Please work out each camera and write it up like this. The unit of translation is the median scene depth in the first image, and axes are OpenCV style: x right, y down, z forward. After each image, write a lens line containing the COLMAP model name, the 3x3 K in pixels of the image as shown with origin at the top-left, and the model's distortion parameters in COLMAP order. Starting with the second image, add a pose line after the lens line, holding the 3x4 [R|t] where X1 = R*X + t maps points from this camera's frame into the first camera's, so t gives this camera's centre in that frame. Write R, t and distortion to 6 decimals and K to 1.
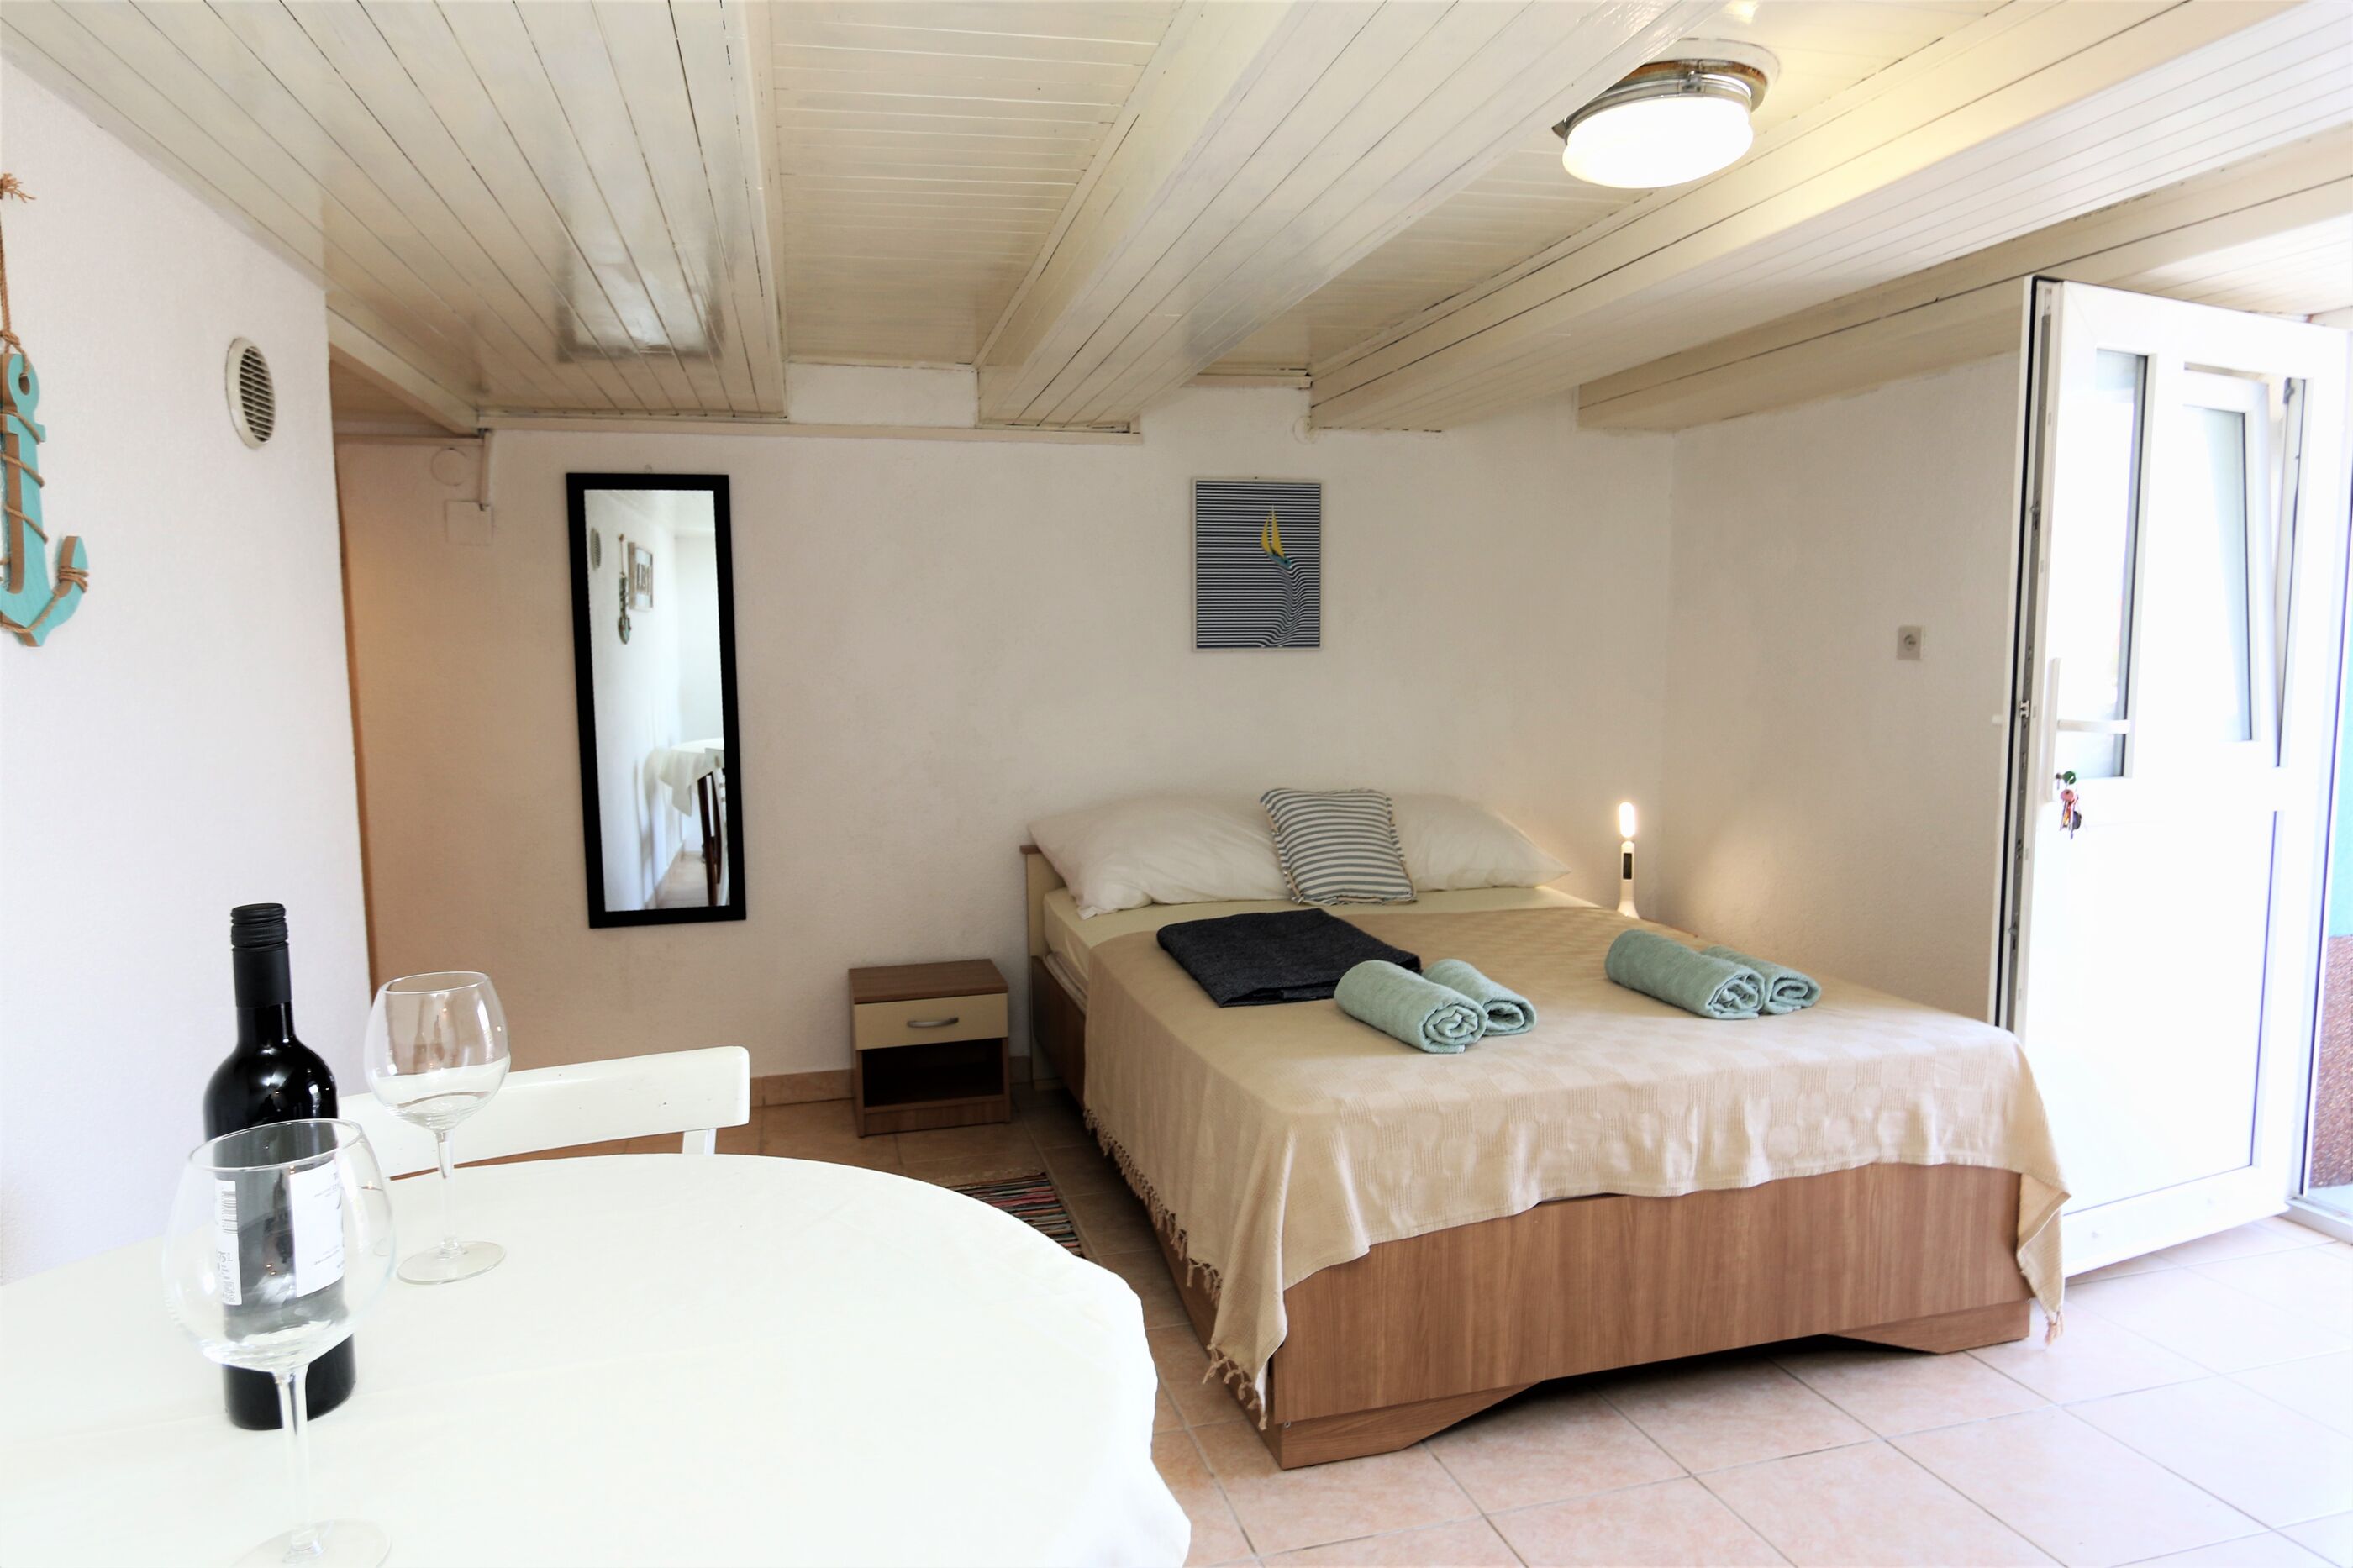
lens RADIAL K [[1372.8, 0, 1179.0], [0, 1372.8, 782.1], [0, 0, 1]] dist [-0.017899, 0.000102]
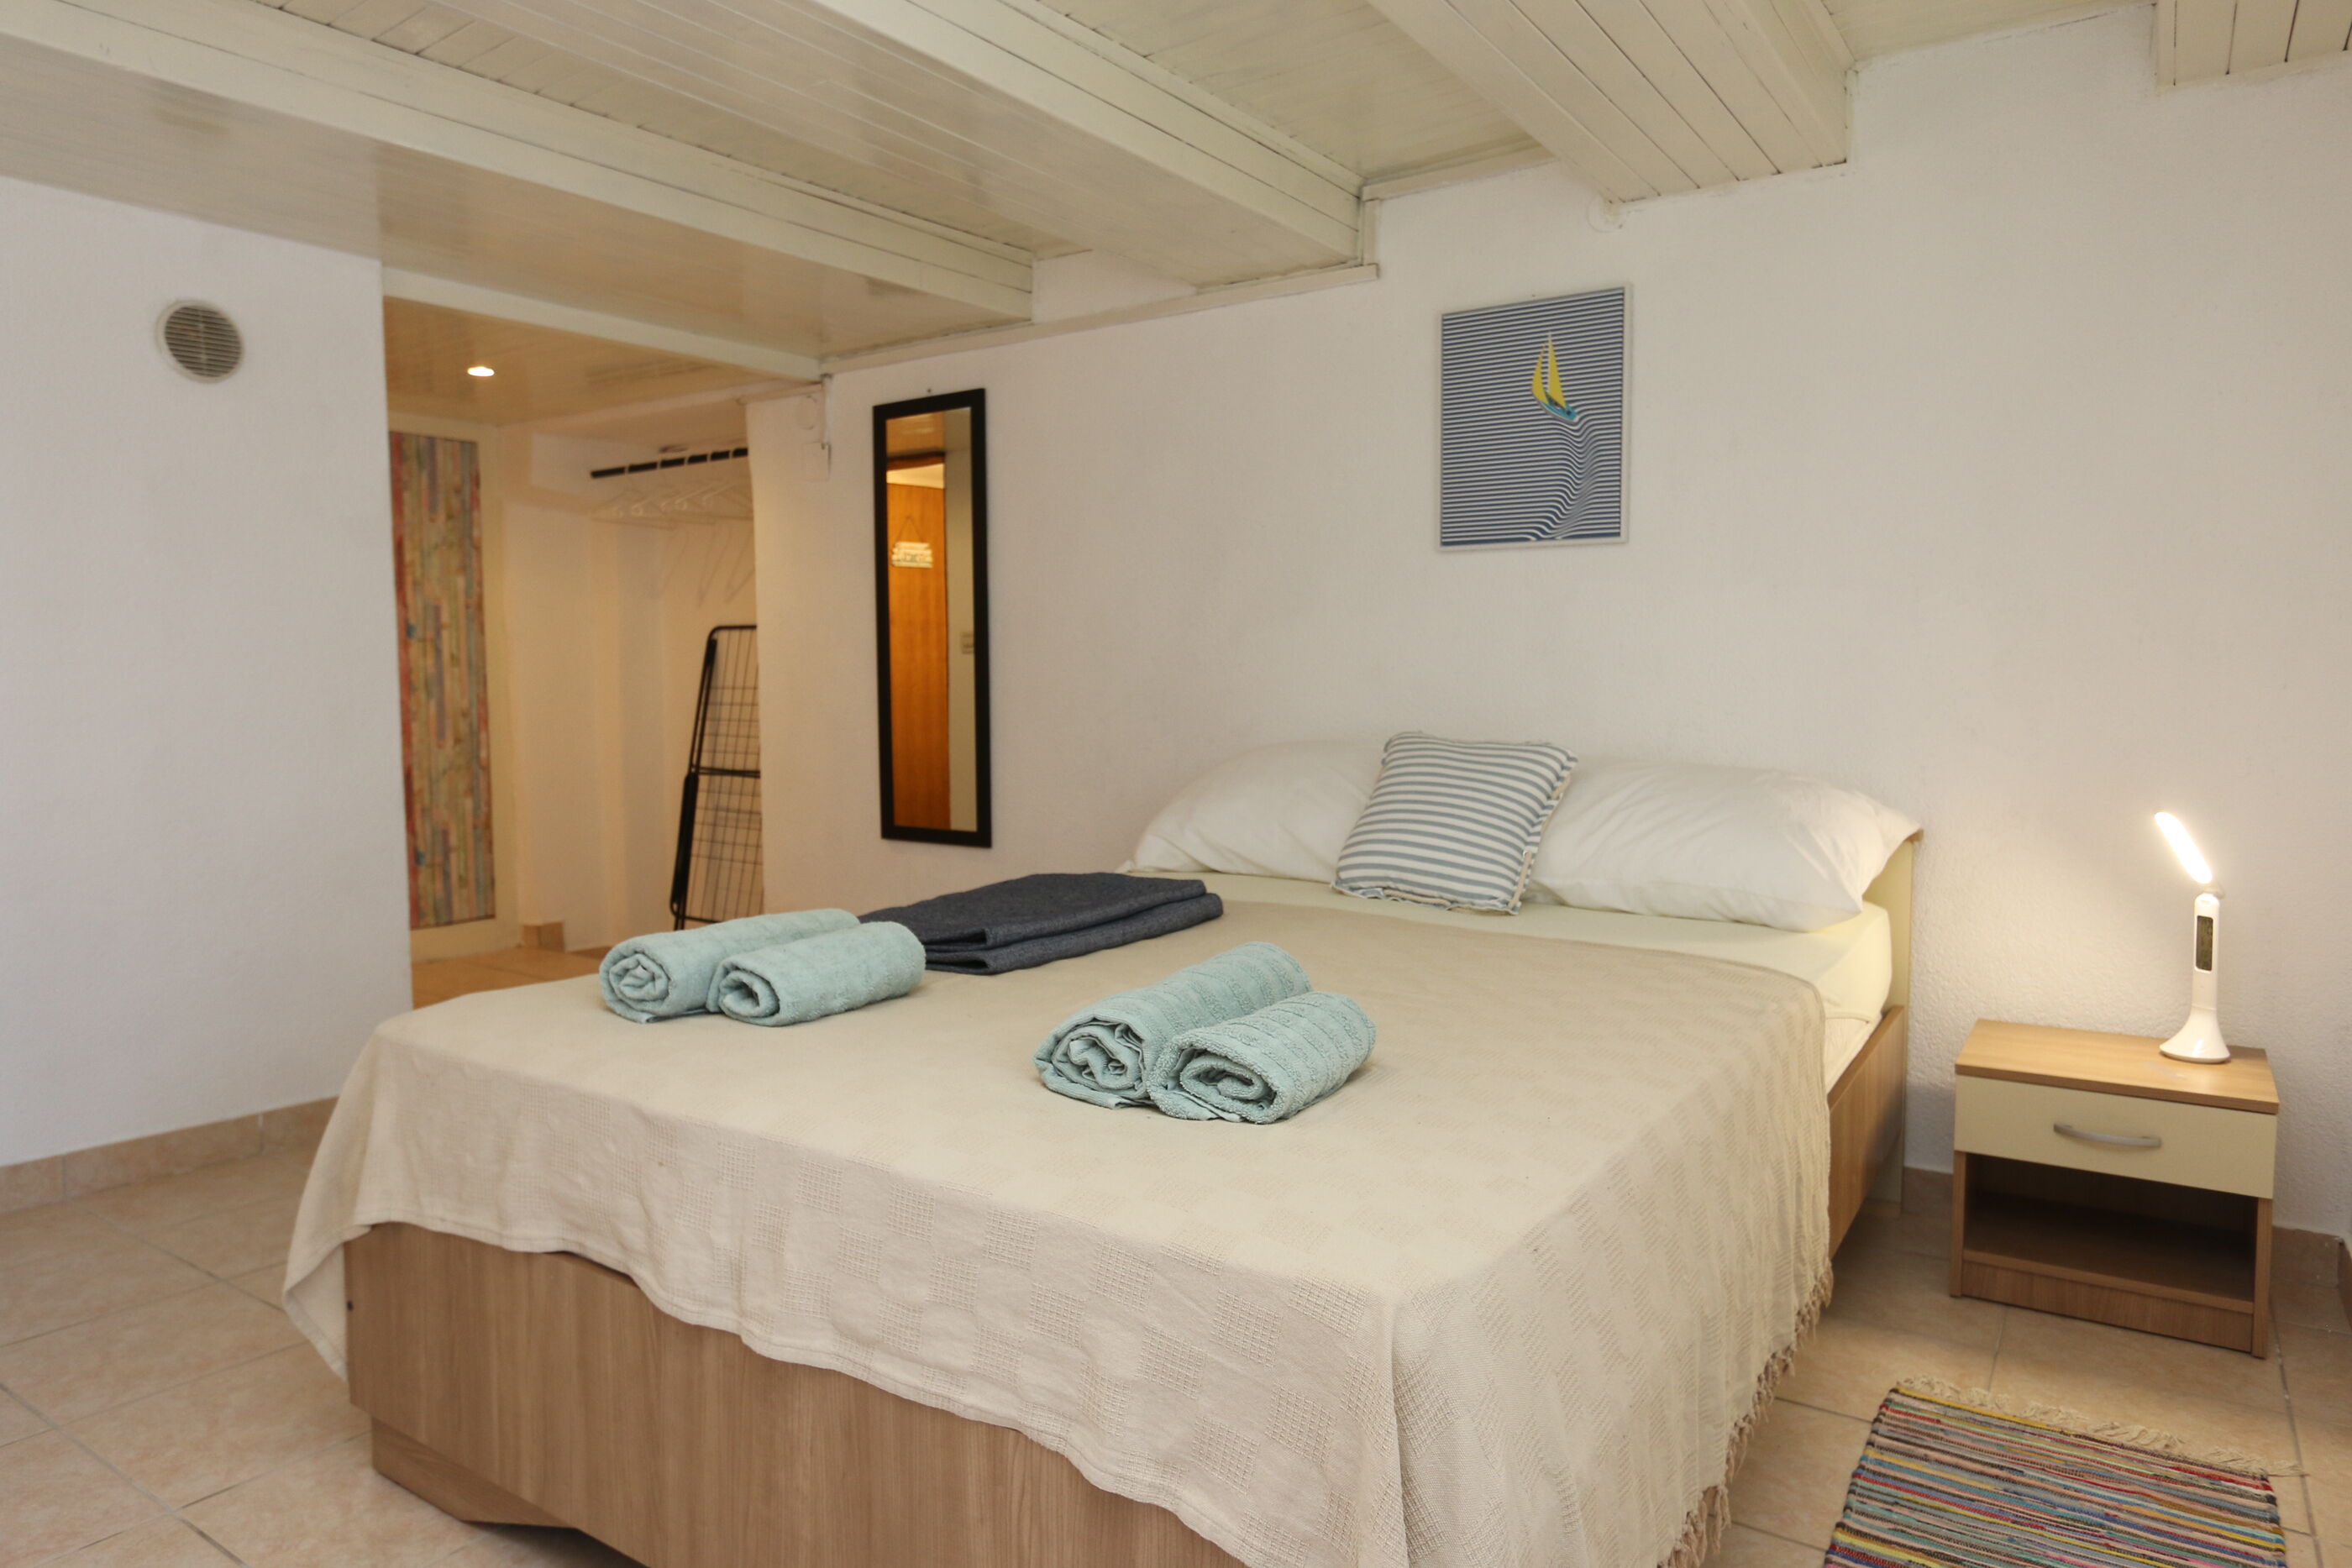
lens RADIAL K [[1466.4, 0, 1173.1], [0, 1466.4, 774.2], [0, 0, 1]] dist [-0.003987, -0.001163]
pose [[0.651318, 0.061788, -0.756285, 0.594370], [-0.075891, 0.996986, 0.016095, 0.024504], [0.755000, 0.046912, 0.654045, 0.450473]]
